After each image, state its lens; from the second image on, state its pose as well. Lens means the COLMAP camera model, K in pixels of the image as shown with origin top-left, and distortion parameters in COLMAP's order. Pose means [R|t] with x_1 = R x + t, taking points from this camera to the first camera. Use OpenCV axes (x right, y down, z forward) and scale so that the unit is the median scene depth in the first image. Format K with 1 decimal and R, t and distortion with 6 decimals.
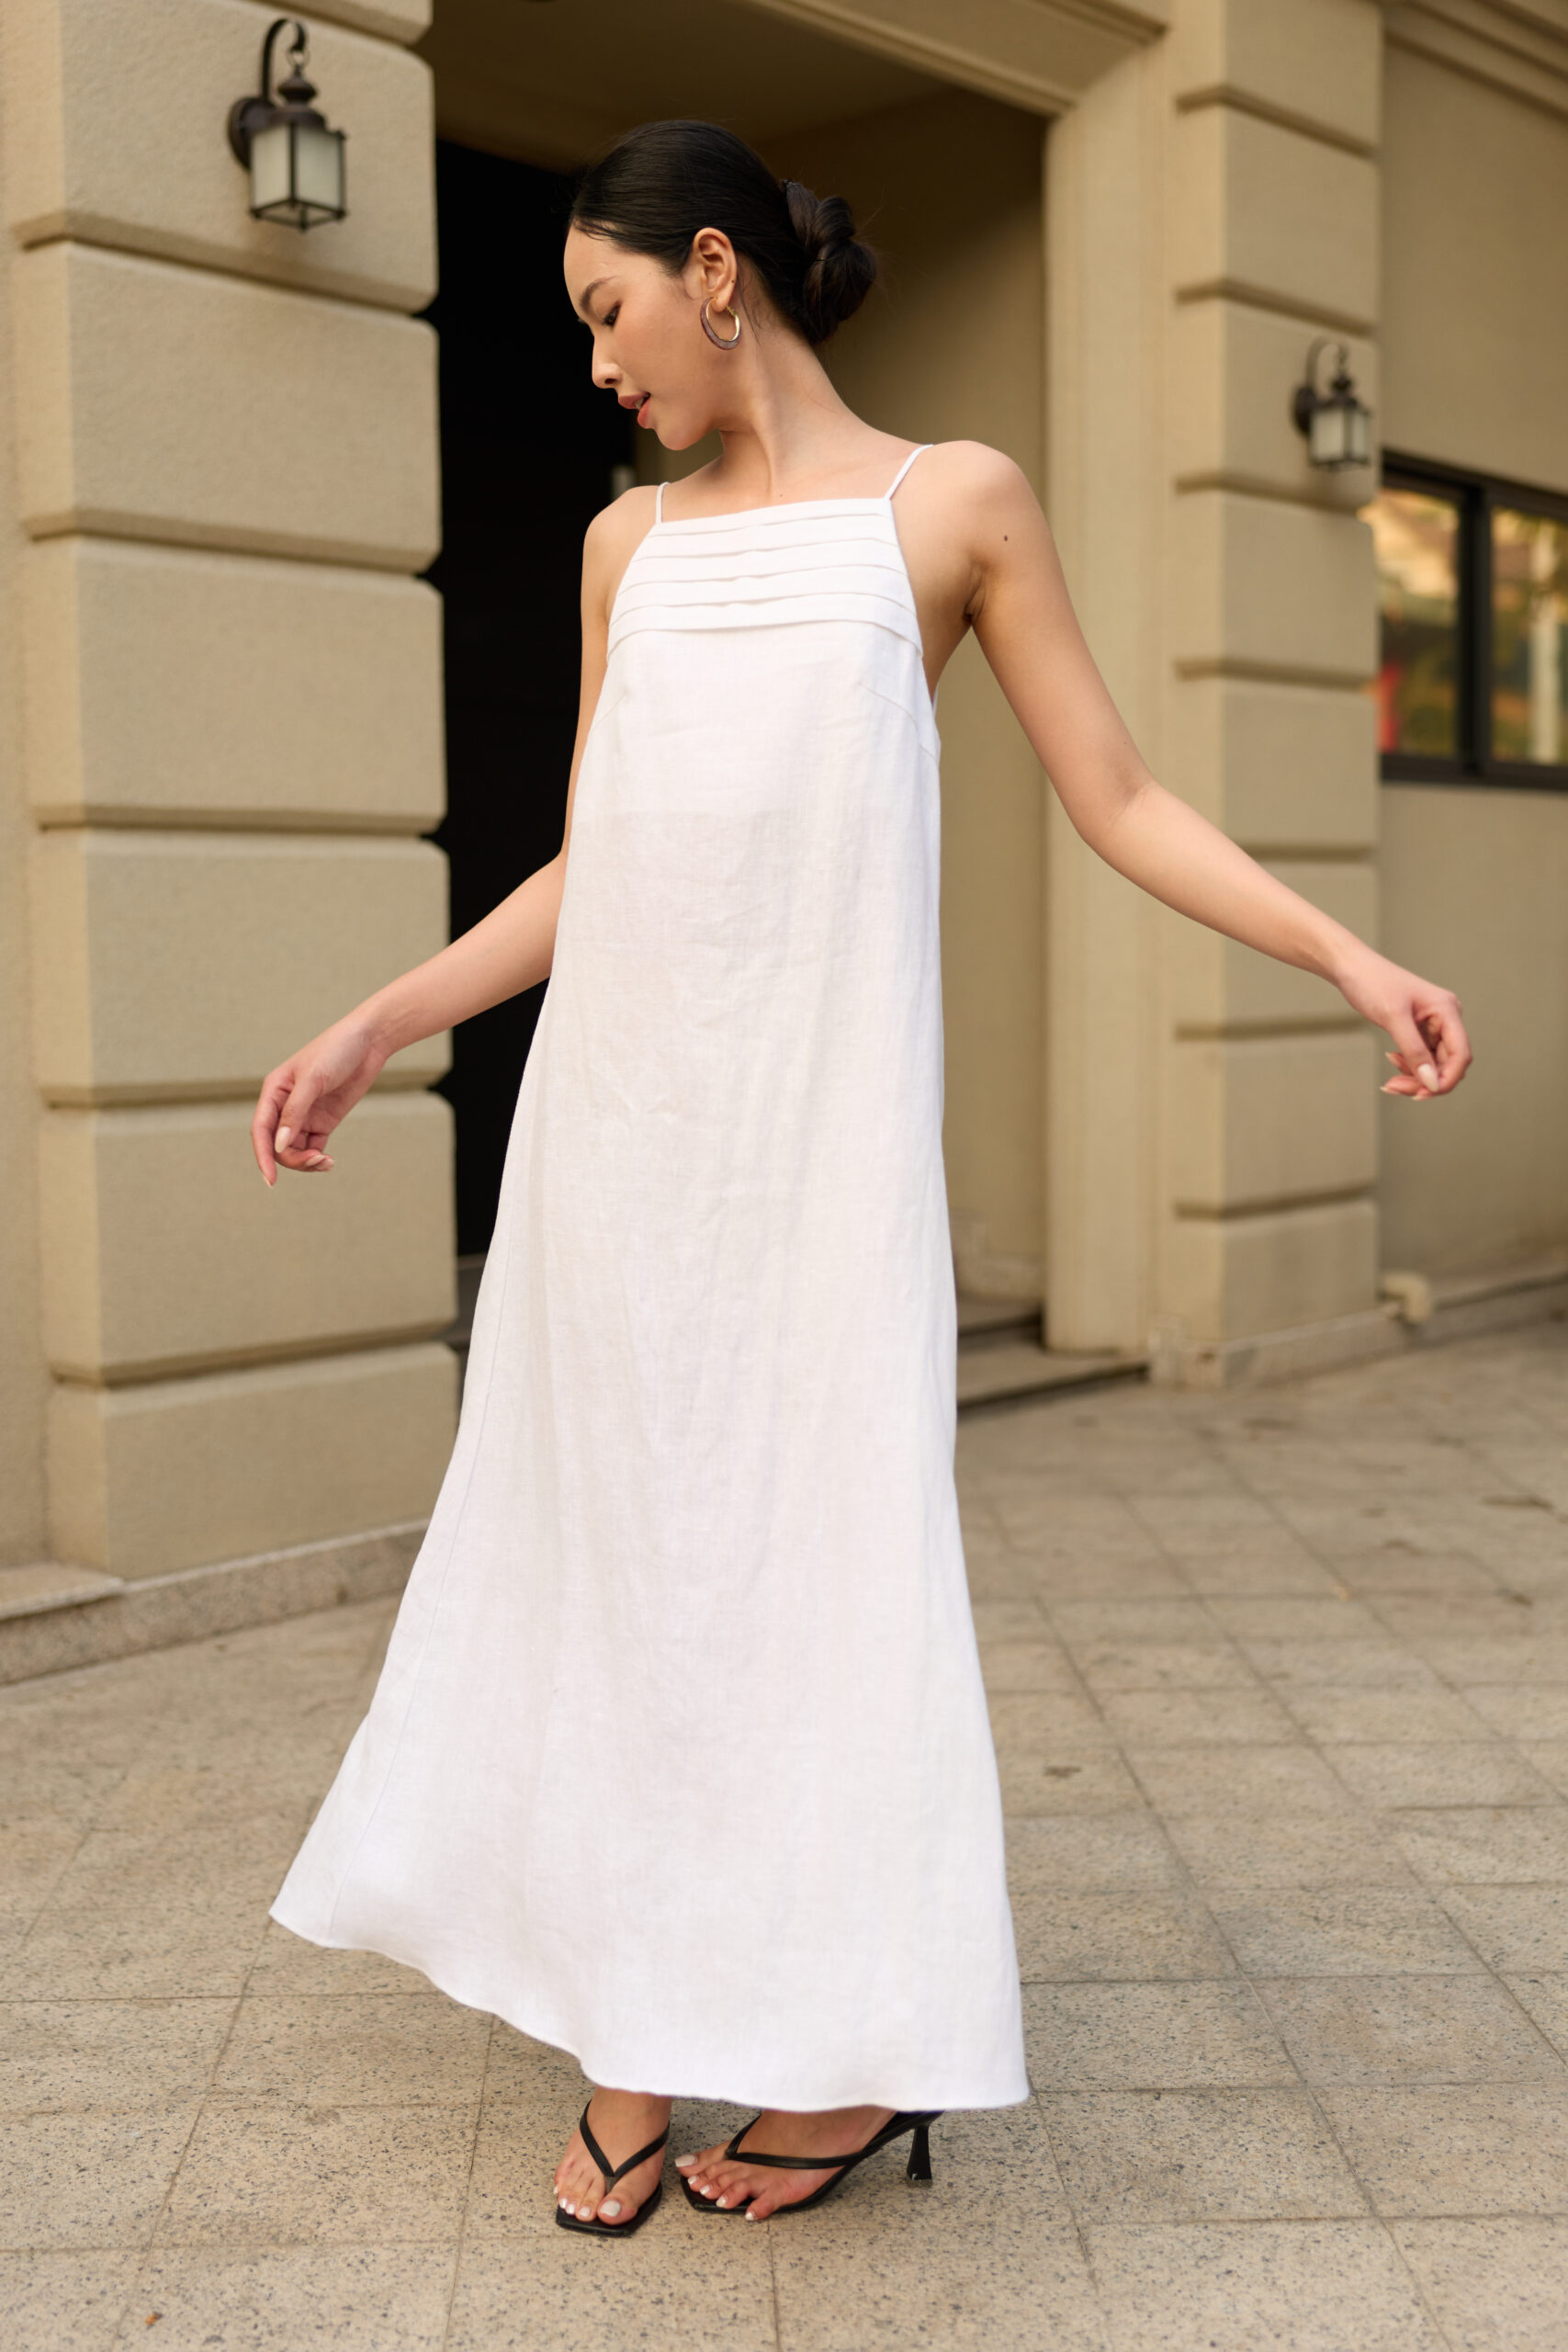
lens RADIAL K [[2727.6, 0, 784.0], [0, 2727.6, 1176.0], [0, 0, 1]] dist [-0.005634, -0.001196]
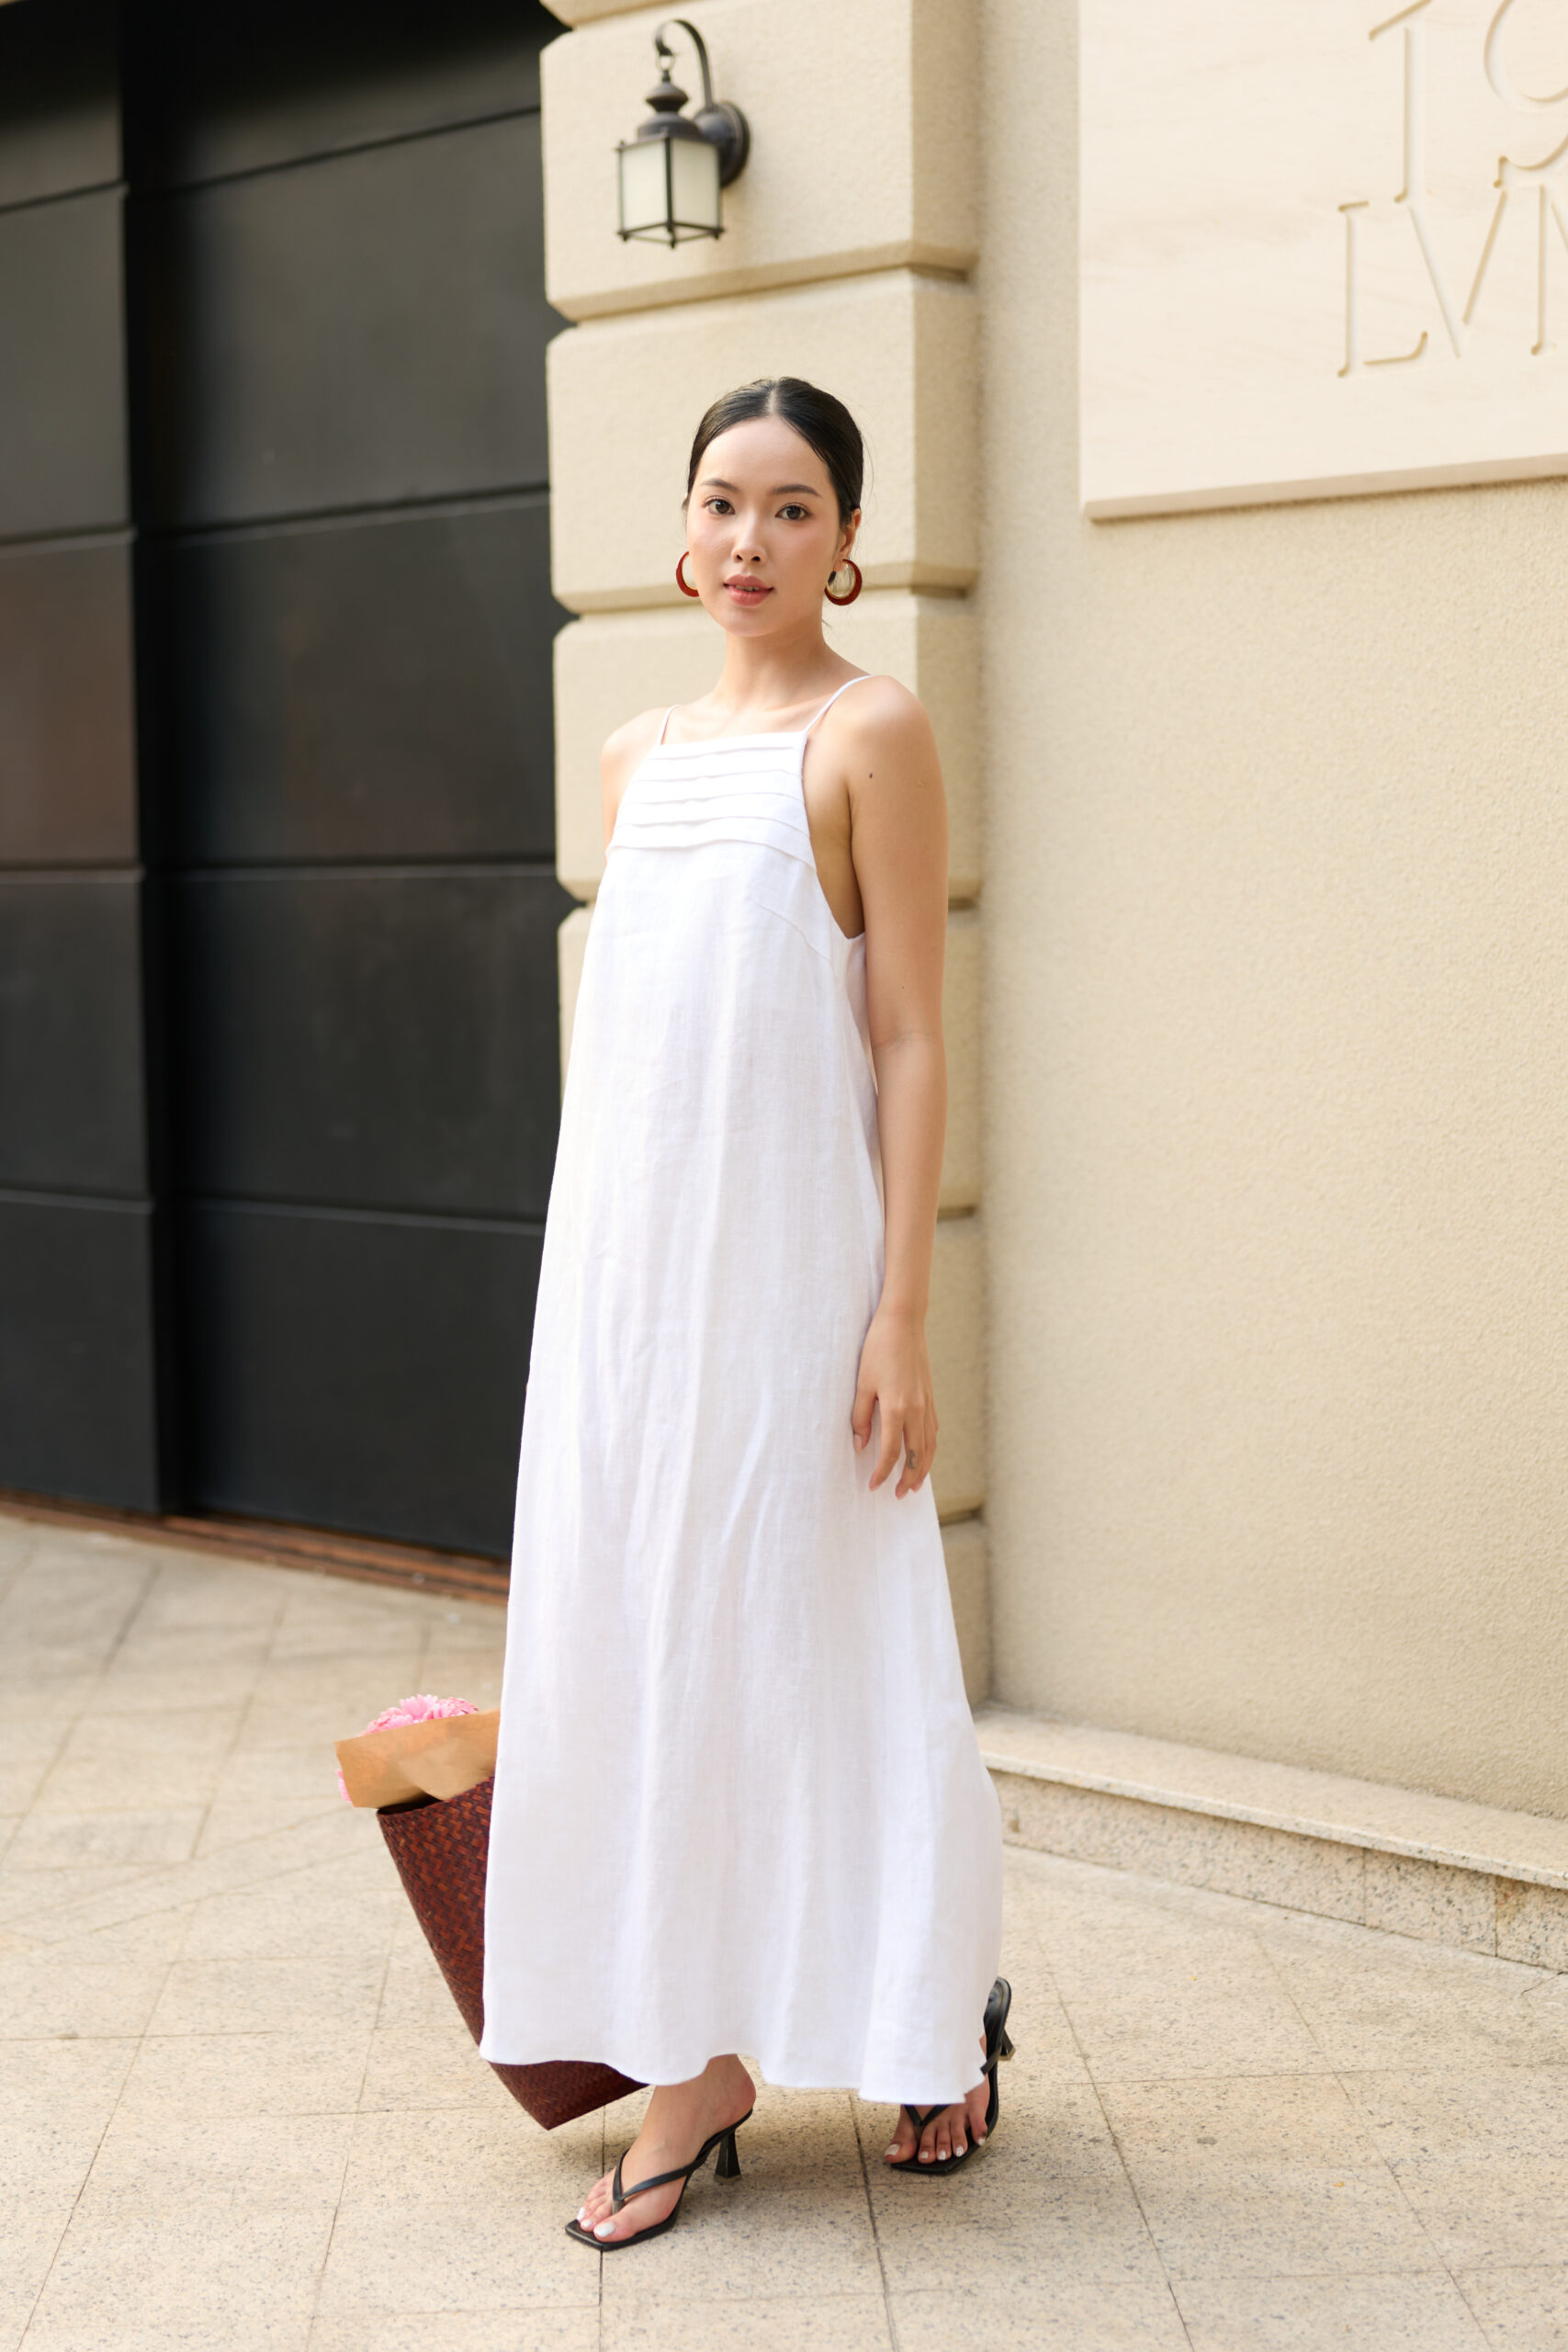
lens RADIAL K [[3568.6, 0, 784.0], [0, 3568.6, 1176.0], [0, 0, 1]] dist [0.007391, -0.019270]
pose [[-0.005962, 0.103131, -0.994650, 0.726715], [-0.071231, 0.992097, 0.103294, -0.142828], [0.997442, 0.071465, 0.001431, 0.728974]]
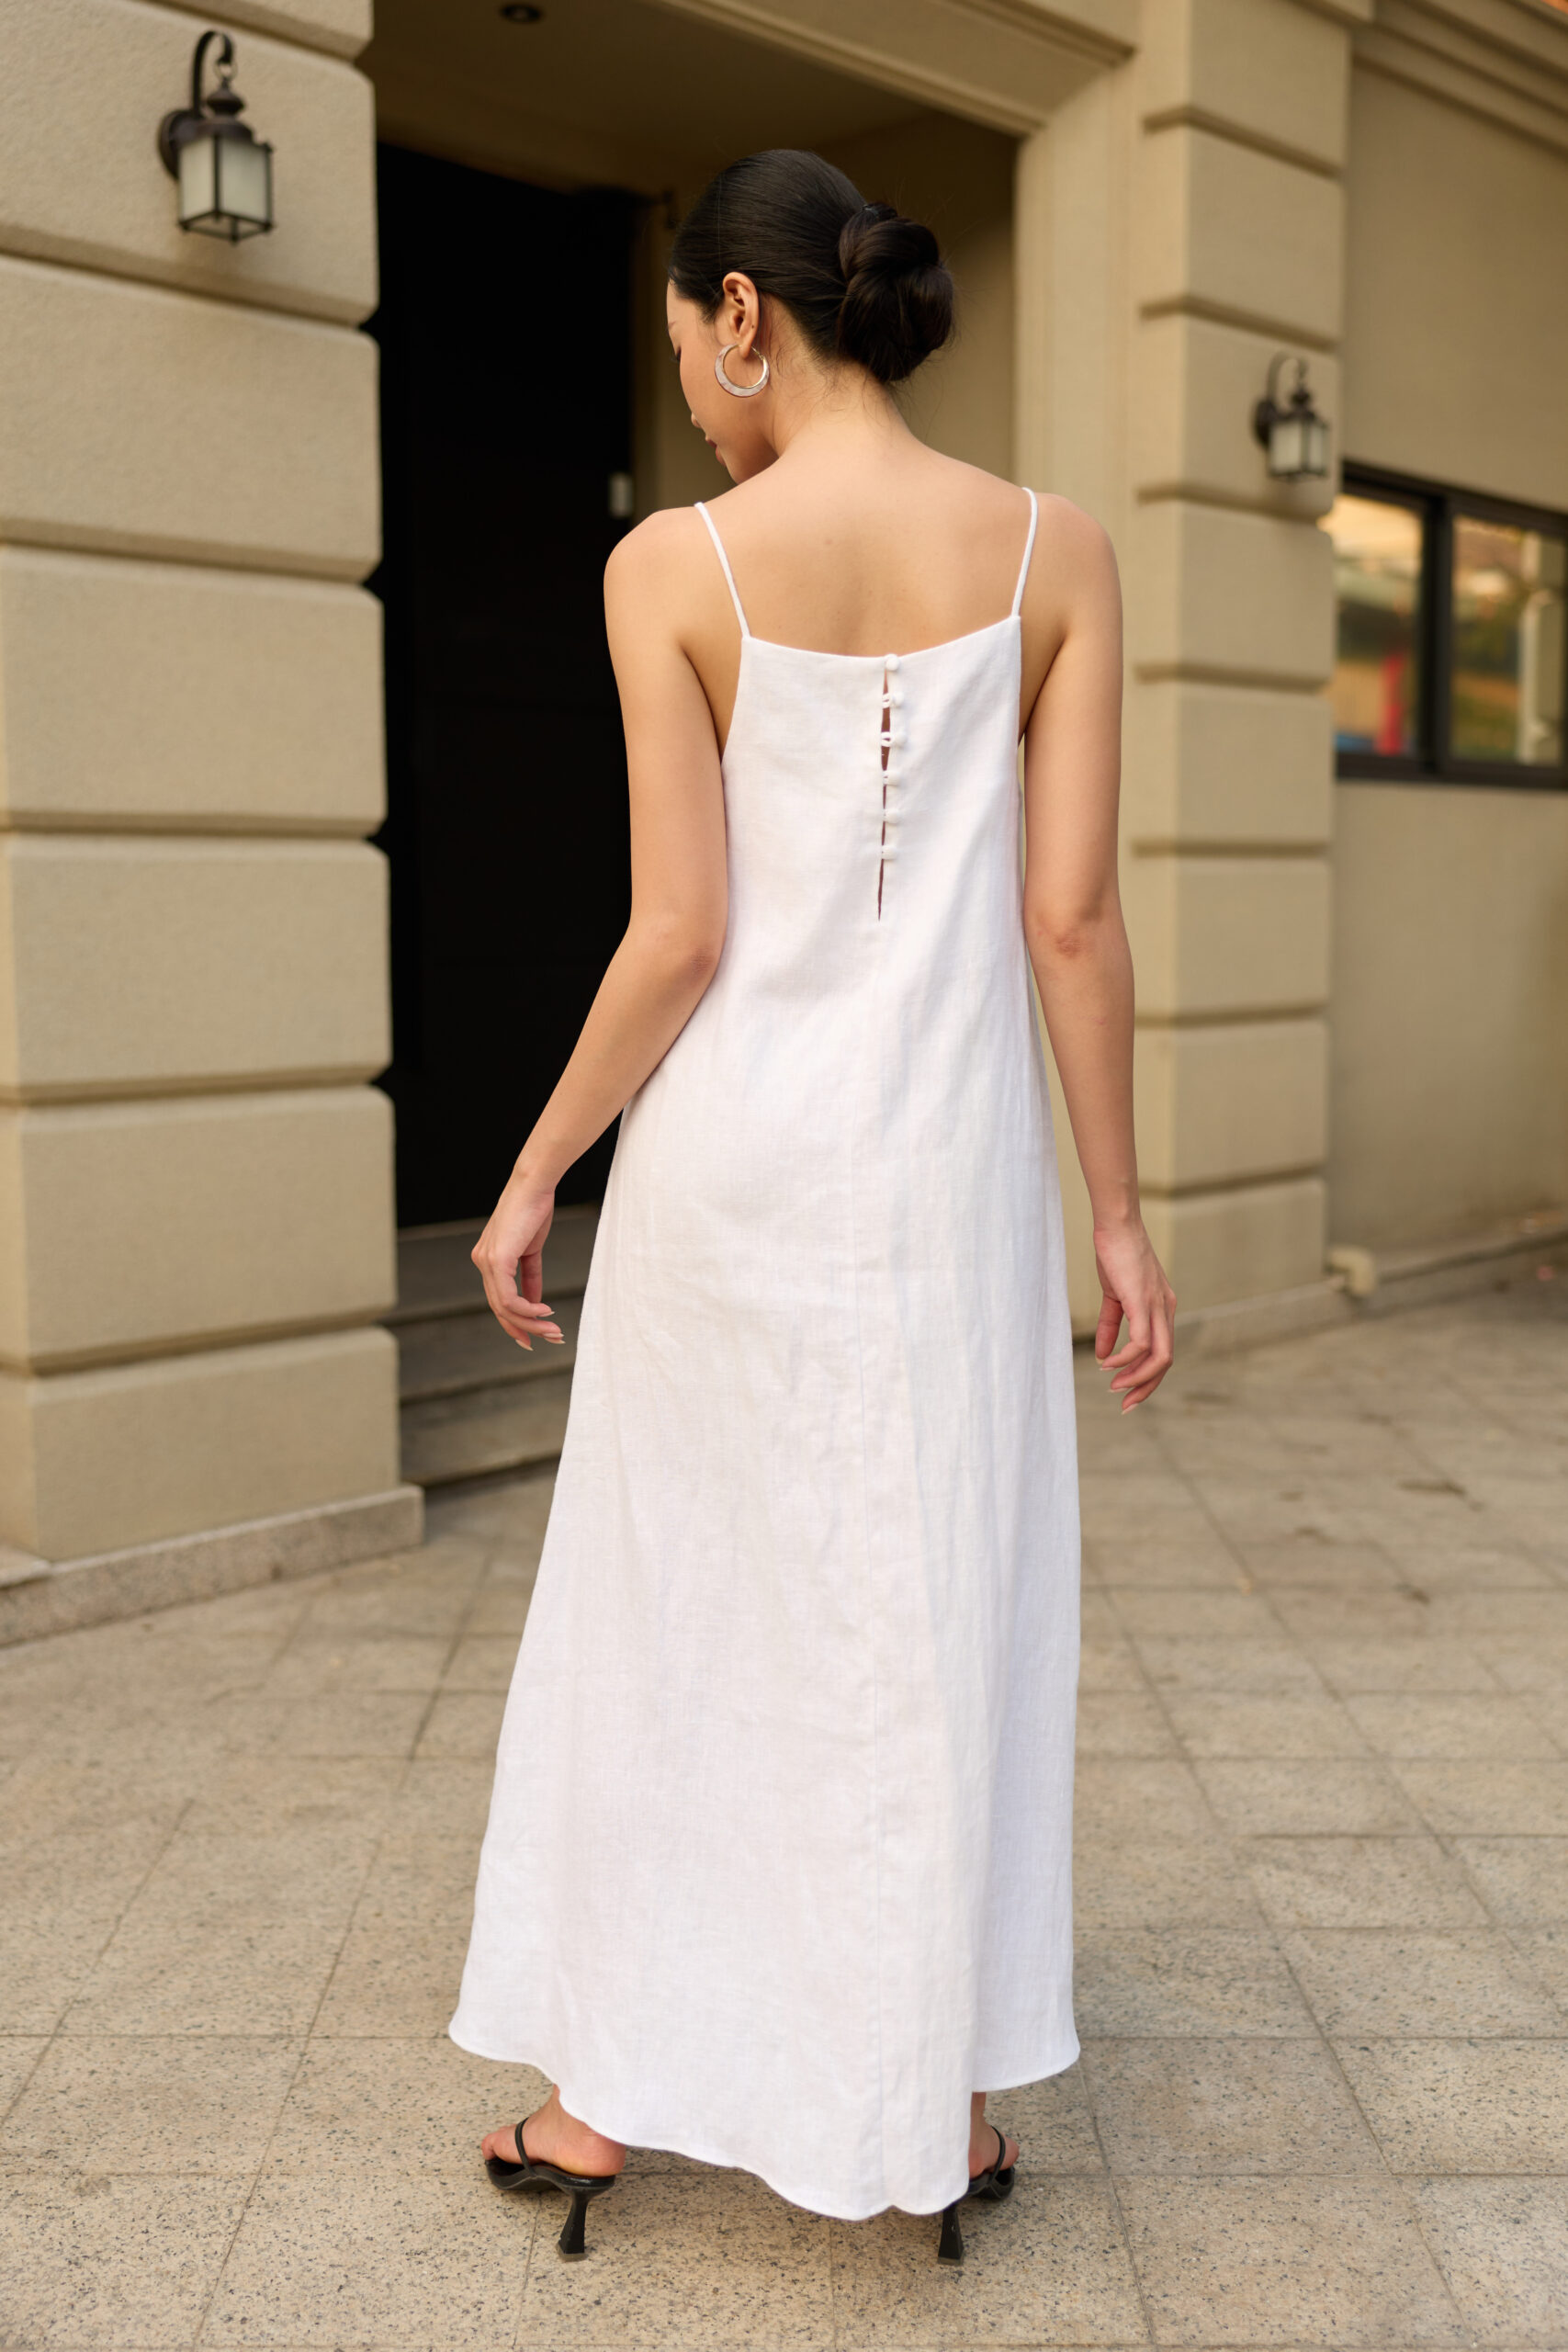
lens RADIAL K [[2428.3, 0, 789.9], [0, 2428.3, 1181.6], [0, 0, 1]] dist [-0.000660, -0.012271]
pose [[0.999489, 0.013131, -0.029150, 0.070841], [-0.012214, 0.999432, 0.031402, -0.031959], [0.029546, -0.031030, 0.999082, 0.104079]]
